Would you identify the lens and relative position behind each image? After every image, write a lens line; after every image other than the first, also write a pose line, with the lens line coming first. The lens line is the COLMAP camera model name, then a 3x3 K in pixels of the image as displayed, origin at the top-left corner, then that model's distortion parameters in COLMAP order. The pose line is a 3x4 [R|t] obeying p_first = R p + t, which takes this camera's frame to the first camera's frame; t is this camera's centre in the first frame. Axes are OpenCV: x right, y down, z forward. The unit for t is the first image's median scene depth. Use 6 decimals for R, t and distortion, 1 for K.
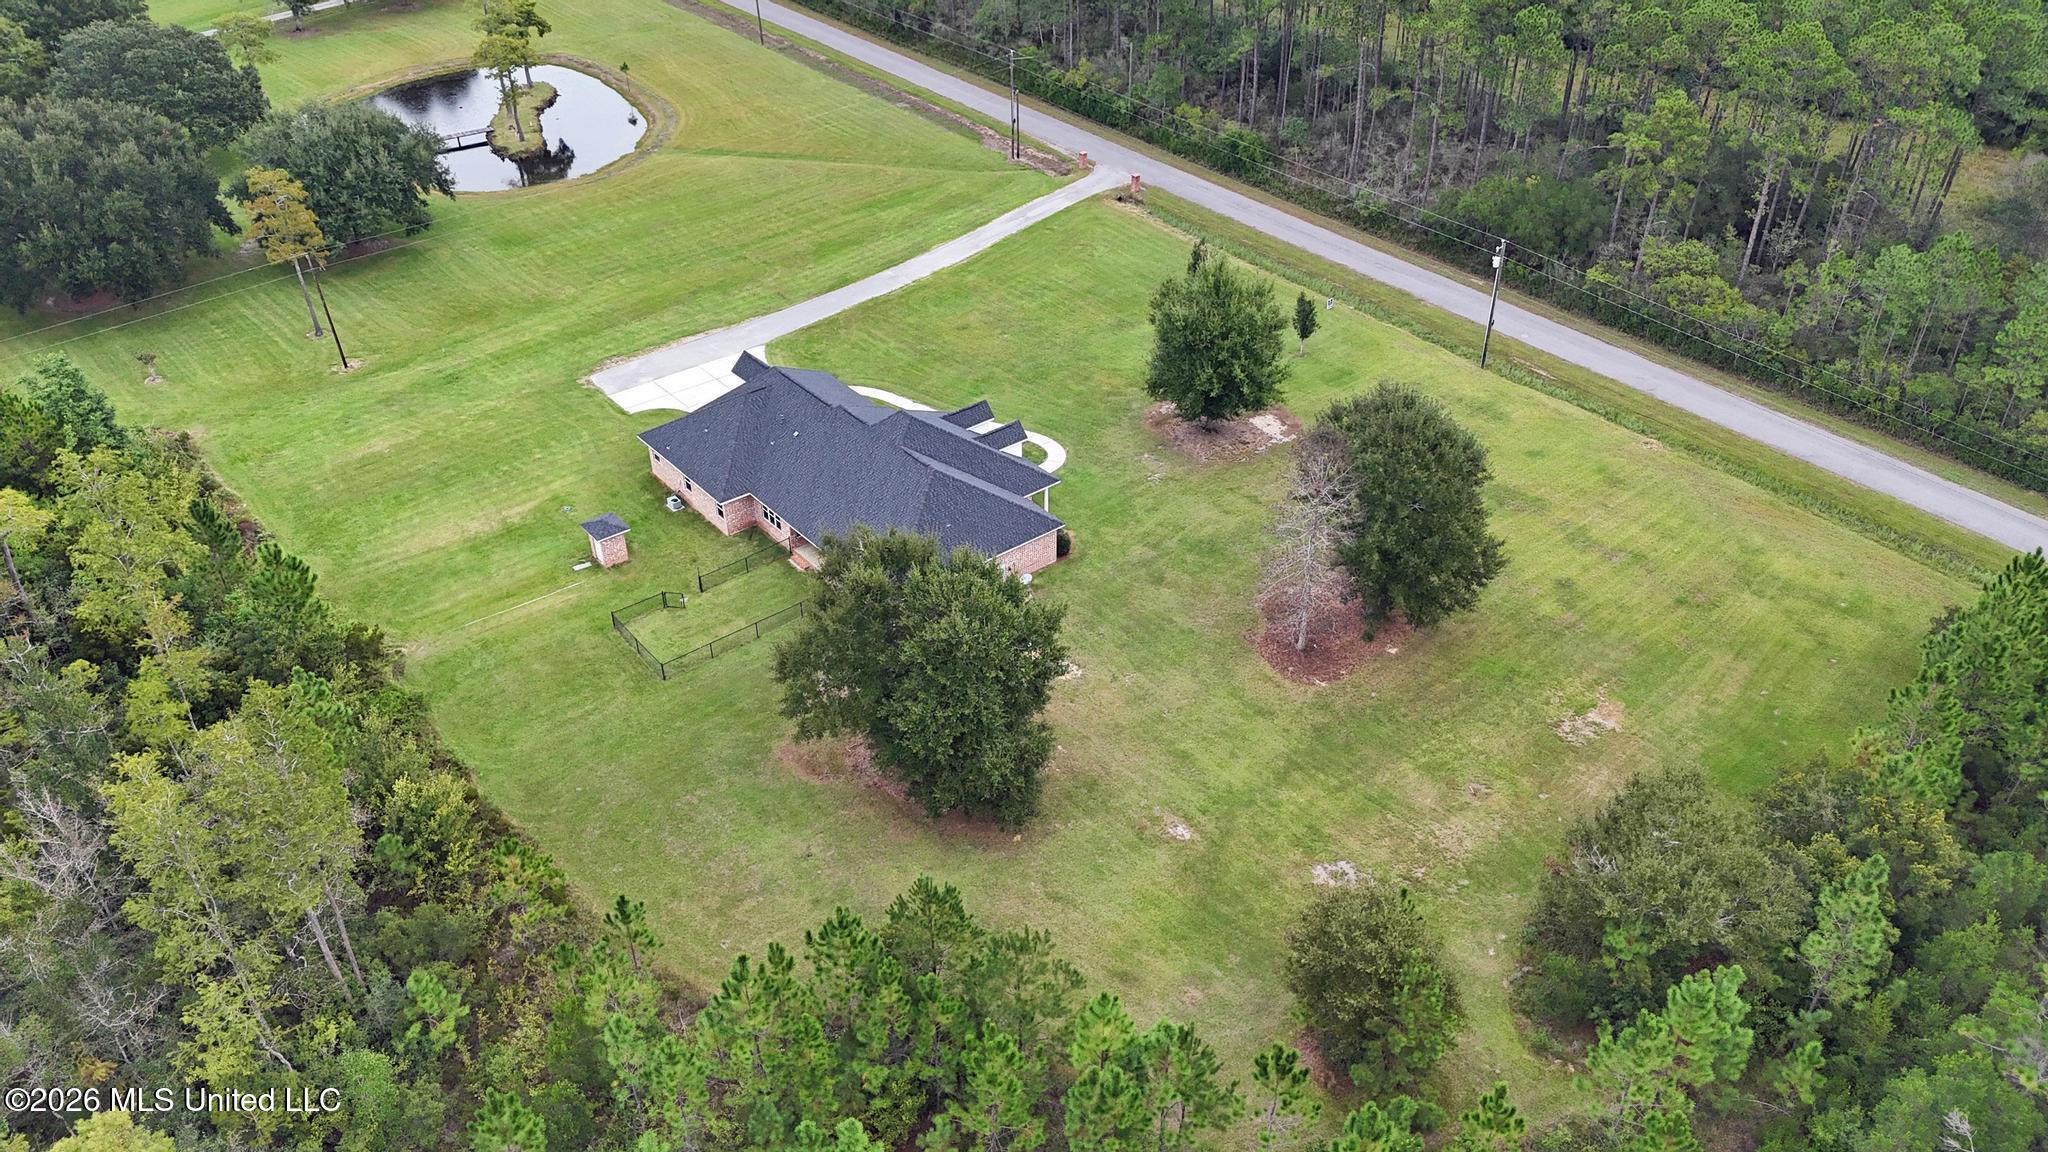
lens RADIAL K [[1496.7, 0, 1027.5], [0, 1496.7, 581.3], [0, 0, 1]] dist [0.079788, -0.096866]
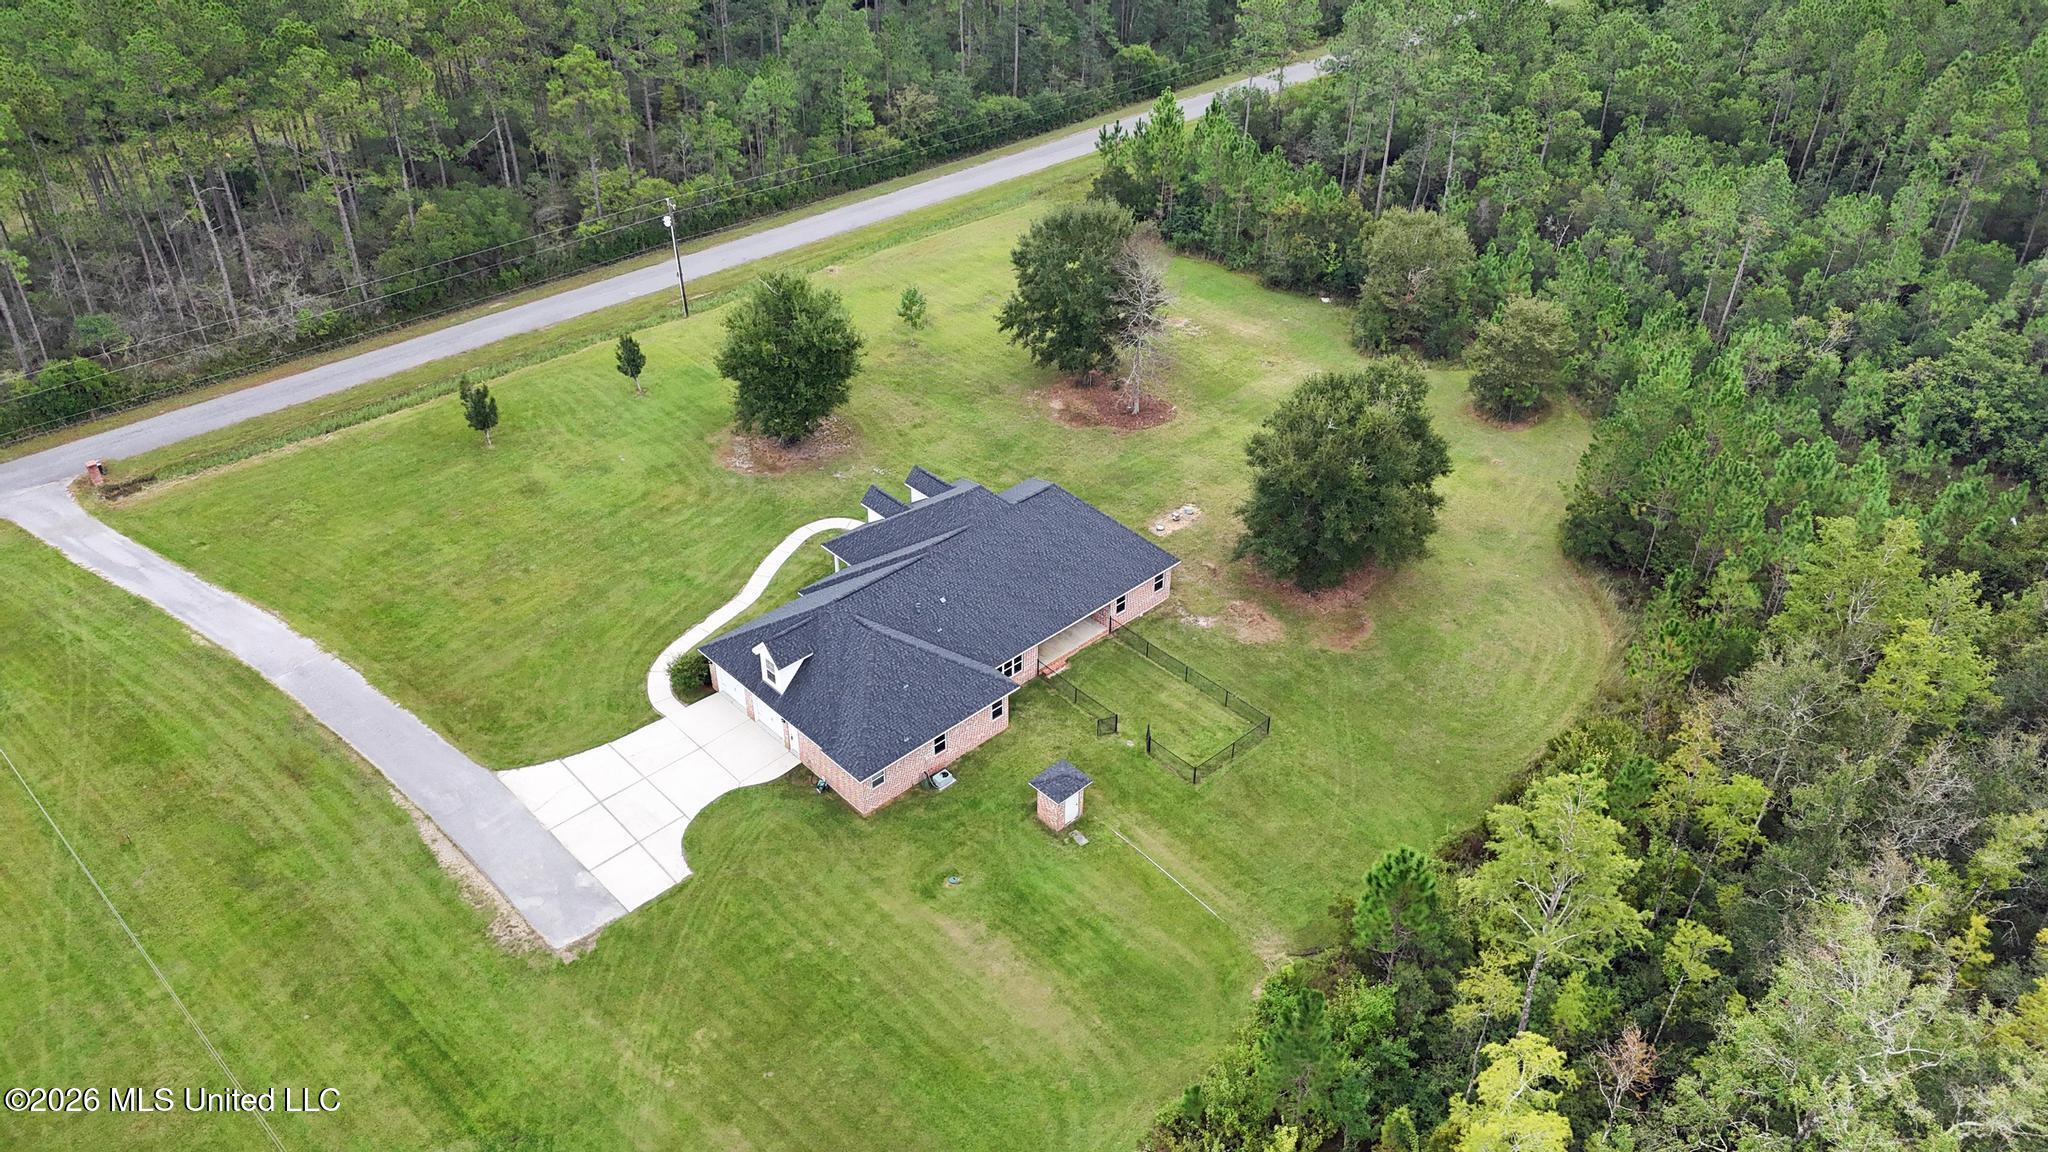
lens RADIAL K [[1496.7, 0, 1027.5], [0, 1496.7, 581.3], [0, 0, 1]] dist [0.079788, -0.096866]
pose [[-0.074960, -0.577216, 0.813144, -0.663662], [0.574594, 0.641454, 0.508309, -0.401102], [-0.814998, 0.505331, 0.283582, 0.547573]]
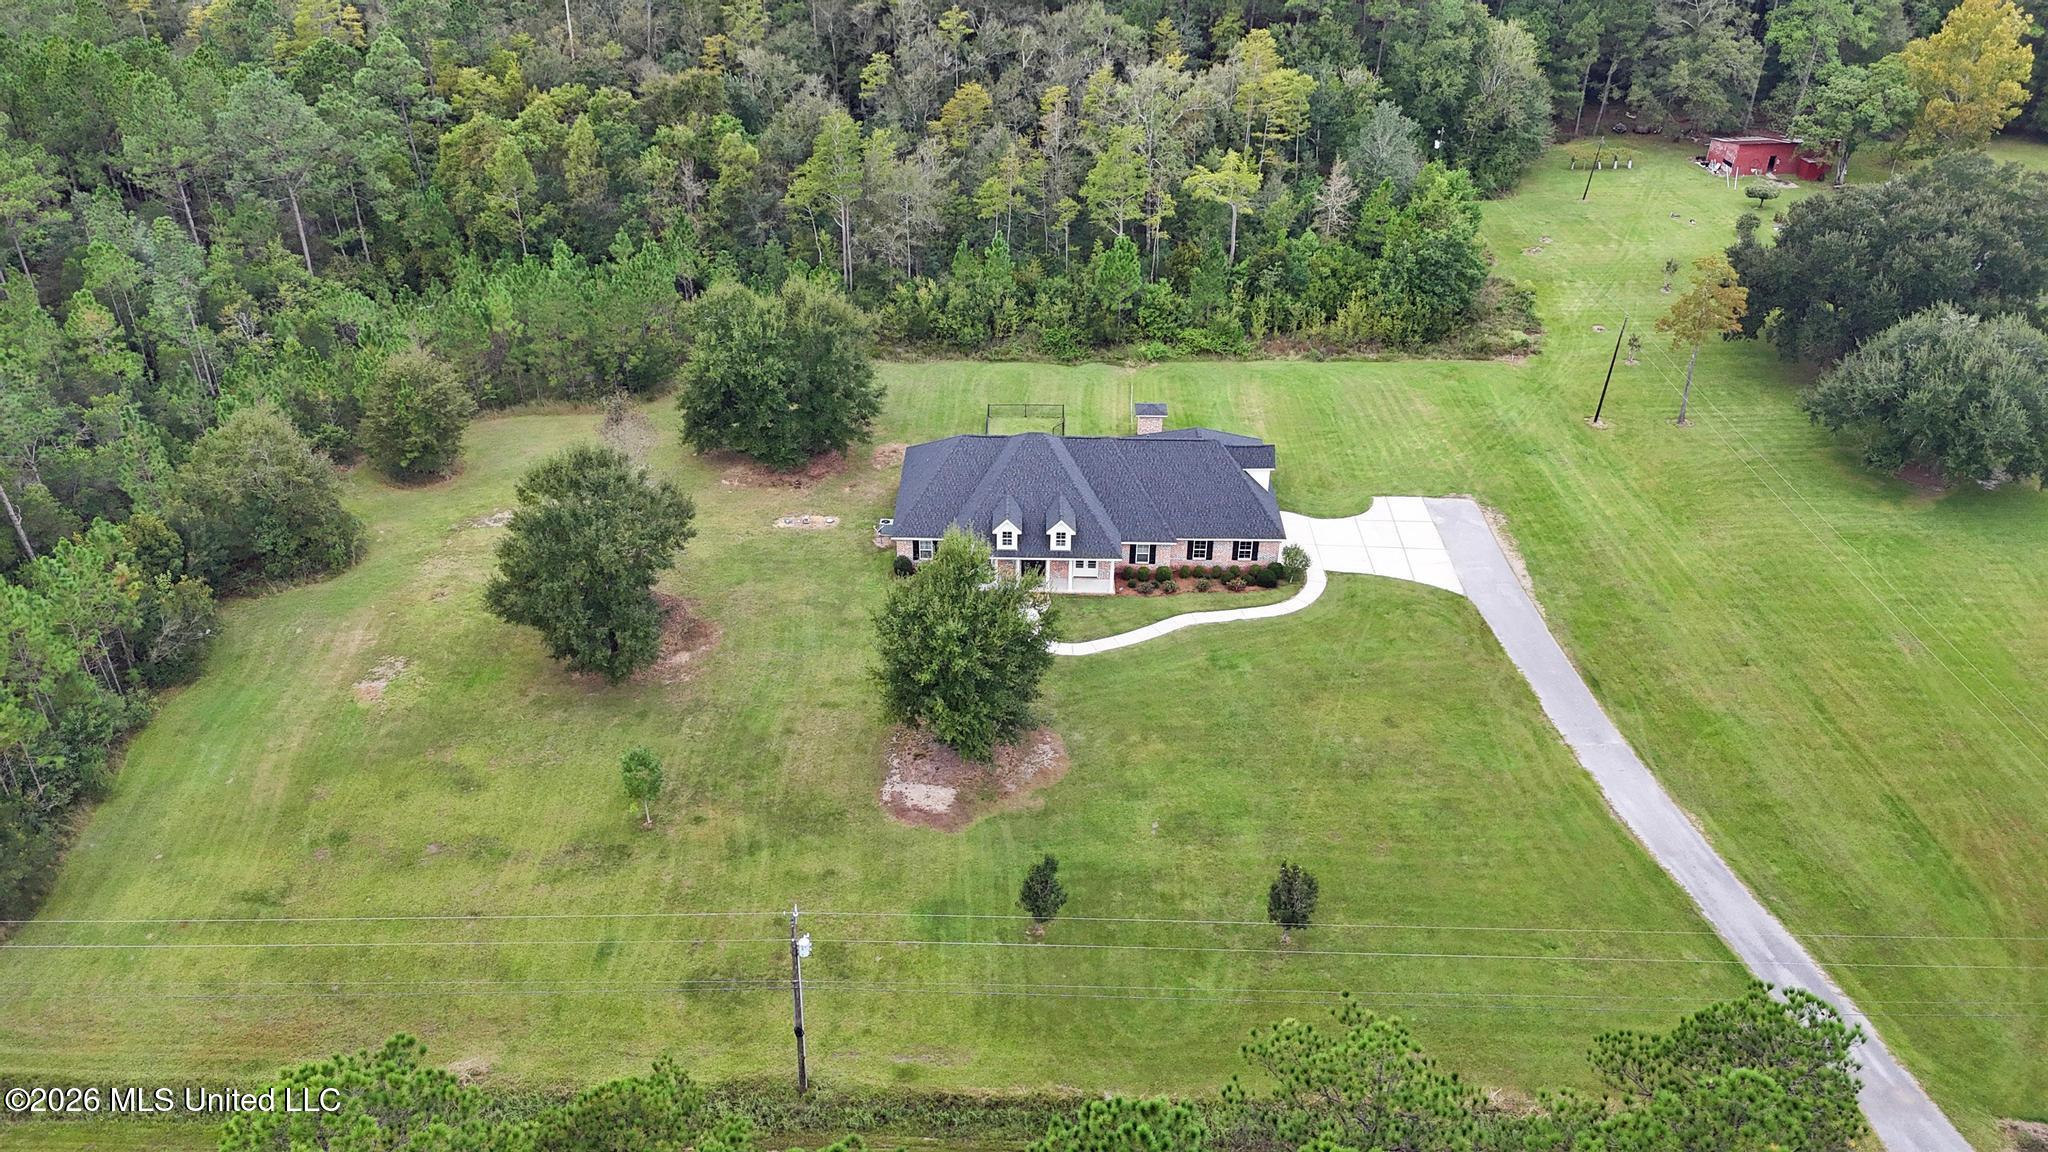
lens RADIAL K [[1496.7, 0, 1027.5], [0, 1496.7, 581.3], [0, 0, 1]] dist [0.079788, -0.096866]
pose [[-0.640253, 0.403920, -0.653395, 0.505111], [-0.454139, 0.486990, 0.746055, -0.649504], [0.619543, 0.774396, -0.128361, 0.911127]]
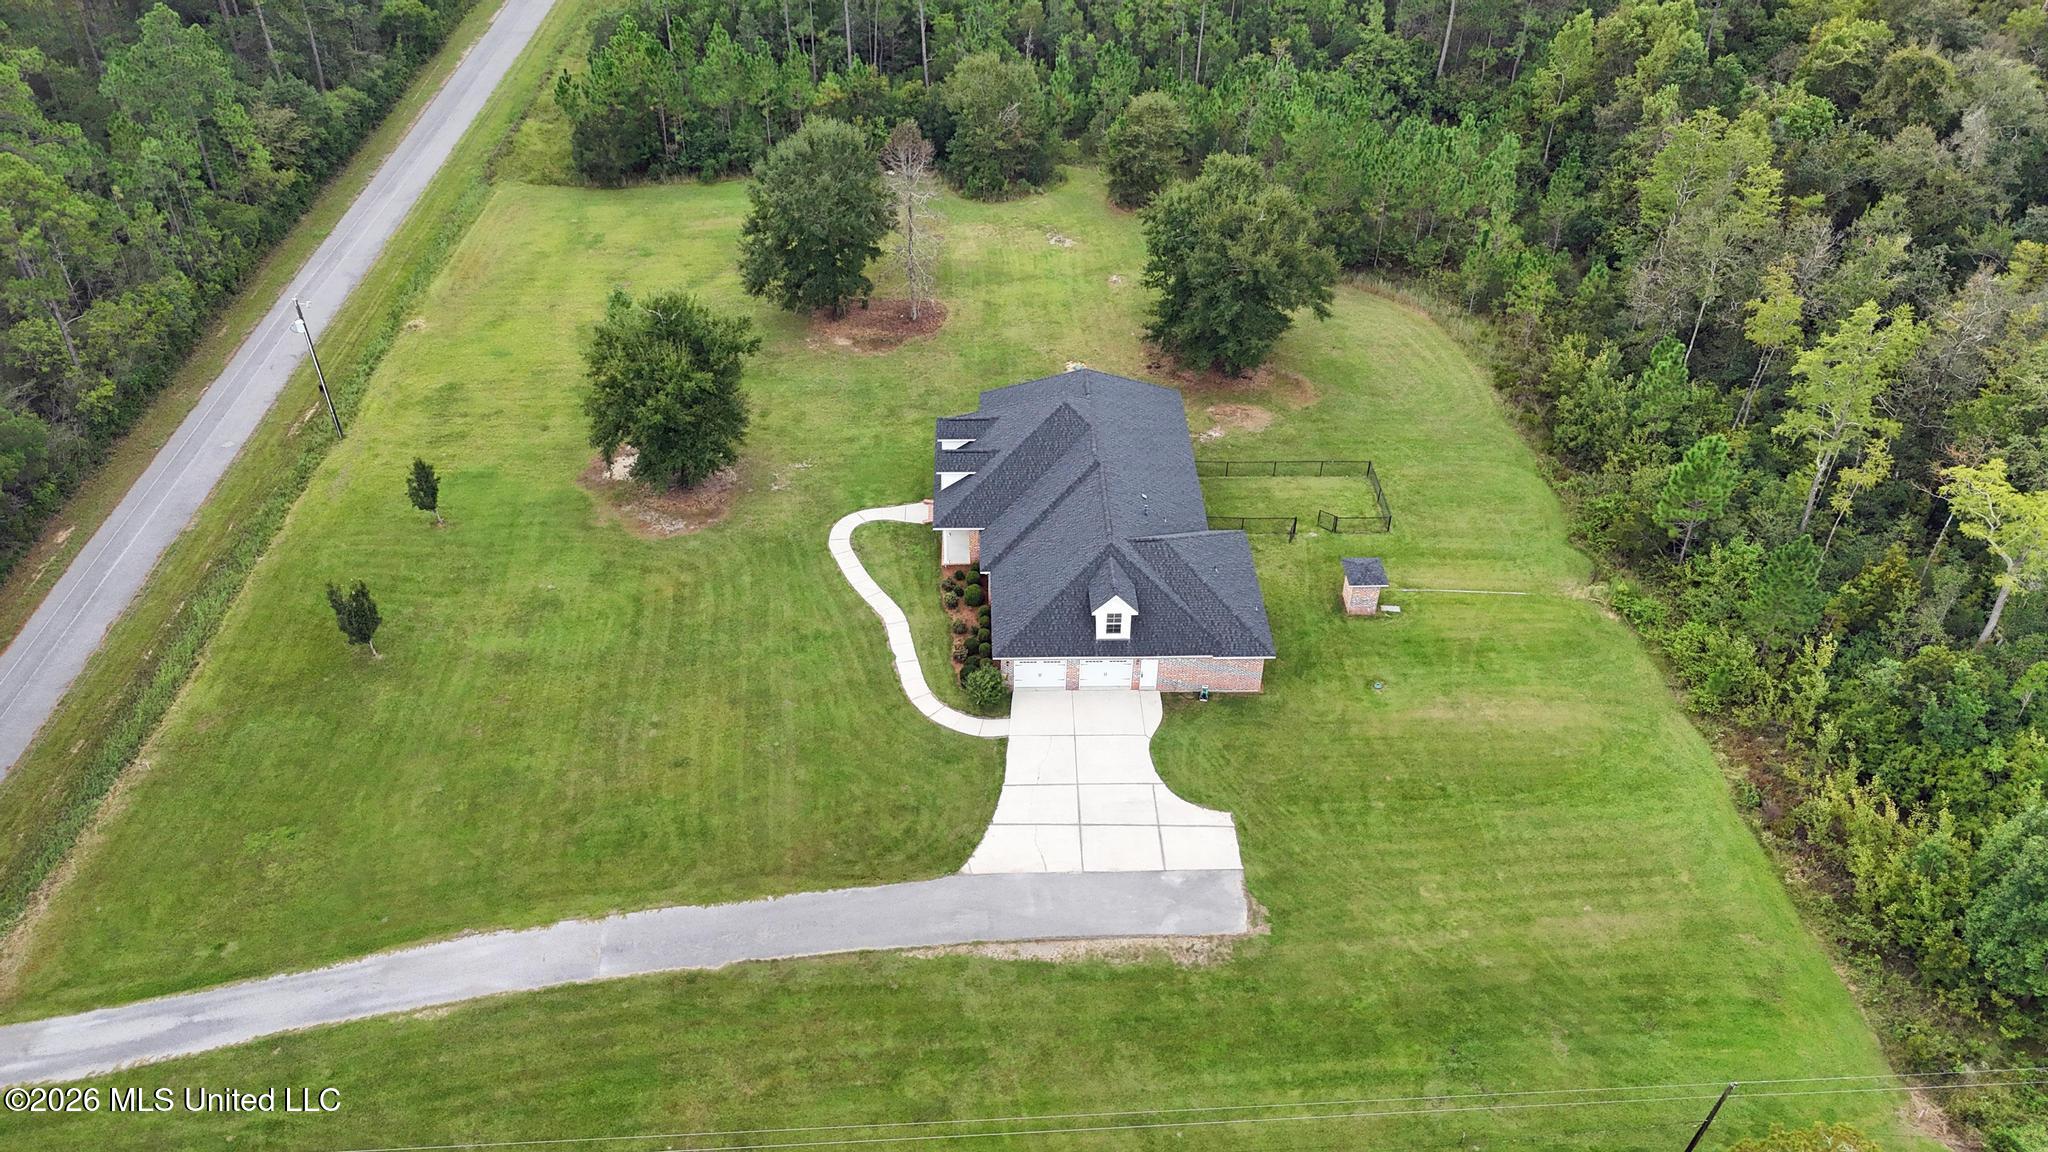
lens RADIAL K [[1496.7, 0, 1027.5], [0, 1496.7, 581.3], [0, 0, 1]] dist [0.079788, -0.096866]
pose [[-0.794873, -0.381927, 0.471496, -0.414031], [0.345704, 0.353547, 0.869191, -0.674499], [-0.498663, 0.853895, -0.148991, 0.935450]]
